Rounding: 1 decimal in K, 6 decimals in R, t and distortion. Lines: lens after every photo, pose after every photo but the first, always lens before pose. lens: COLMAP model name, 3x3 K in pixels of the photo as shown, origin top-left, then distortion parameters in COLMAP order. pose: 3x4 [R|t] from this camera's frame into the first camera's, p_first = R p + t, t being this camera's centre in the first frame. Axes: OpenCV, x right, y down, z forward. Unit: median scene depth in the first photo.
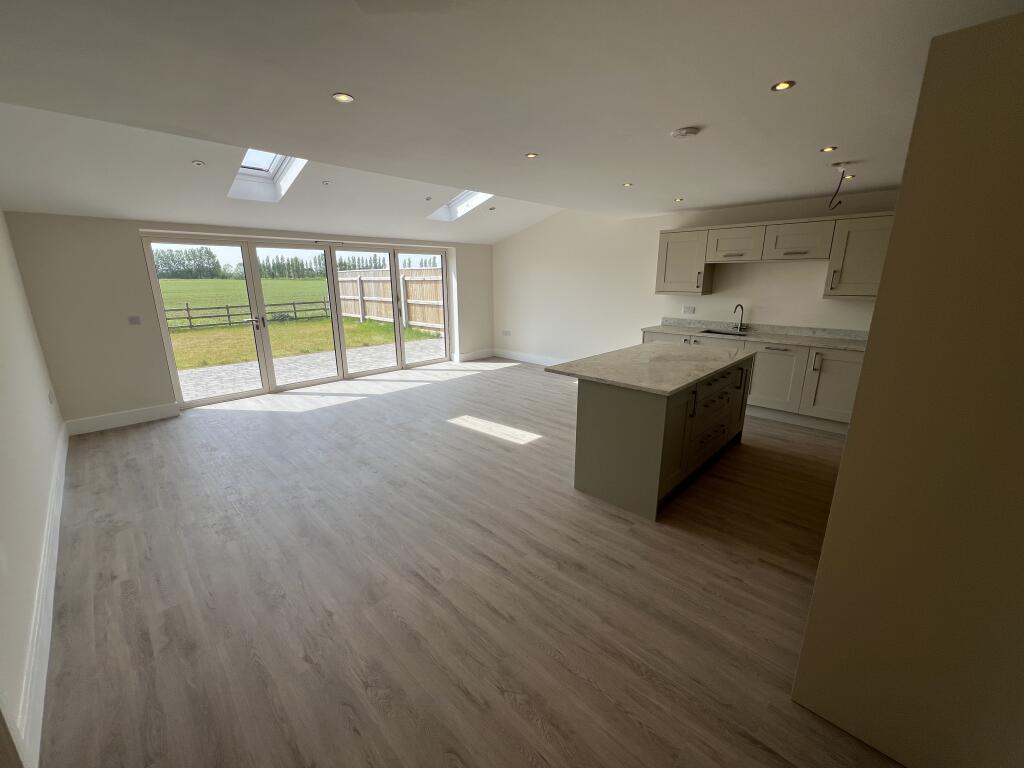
lens RADIAL K [[411.9, 0, 512.0], [0, 411.9, 384.0], [0, 0, 1]] dist [0.000467, -0.000050]
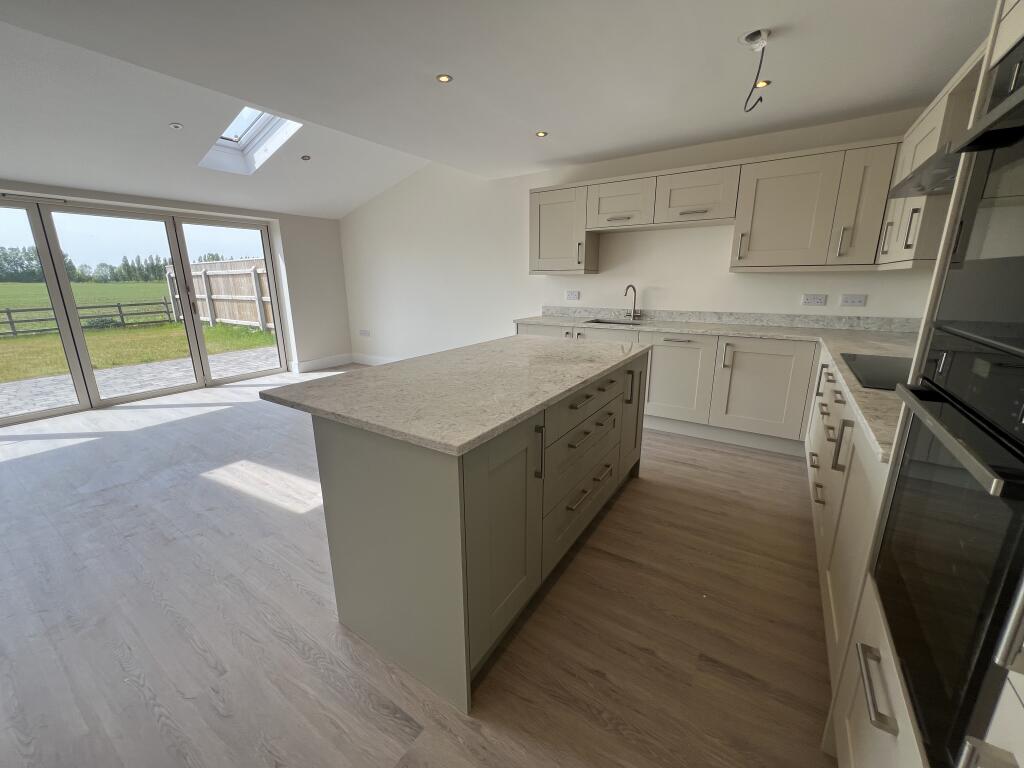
lens RADIAL K [[409.3, 0, 512.0], [0, 409.3, 384.0], [0, 0, 1]] dist [0.000888, 0.000140]
pose [[0.980677, -0.052974, 0.188325, 0.176255], [0.053446, 0.998567, 0.002575, -0.020894], [-0.188192, 0.007540, 0.982103, 0.284124]]
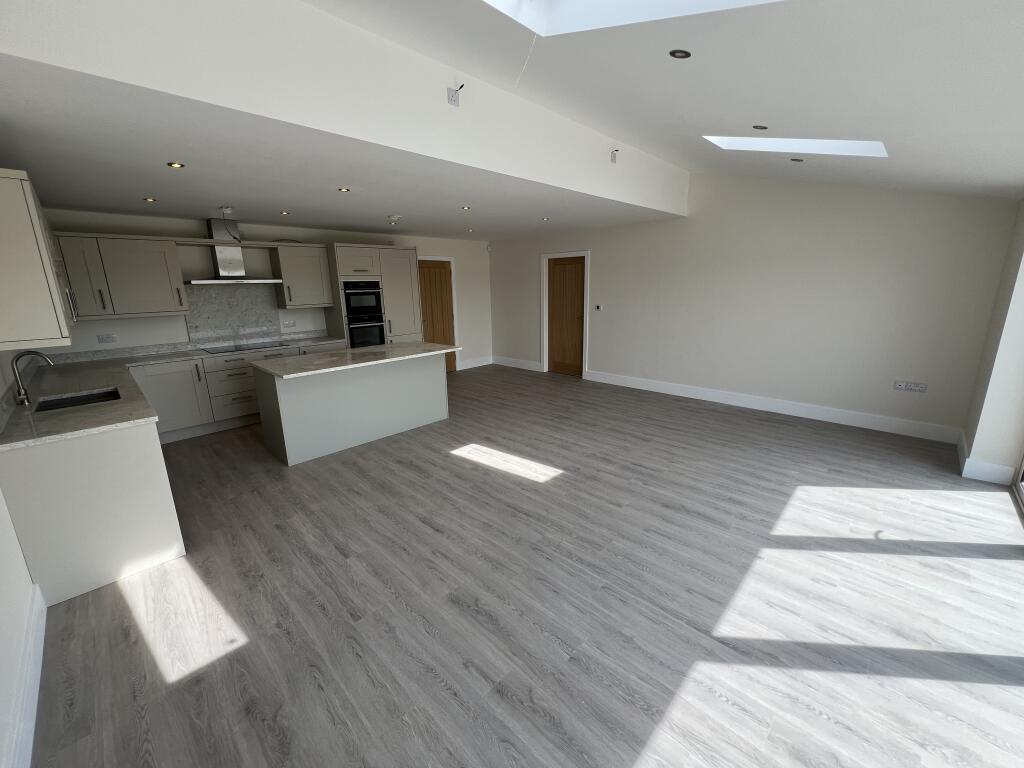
lens RADIAL K [[414.2, 0, 512.0], [0, 414.2, 384.0], [0, 0, 1]] dist [-0.033385, -0.000020]
pose [[-0.999681, 0.024933, 0.004033, -0.064995], [0.023902, 0.882265, 0.470146, -0.380276], [0.008164, 0.470092, -0.882580, 1.469421]]
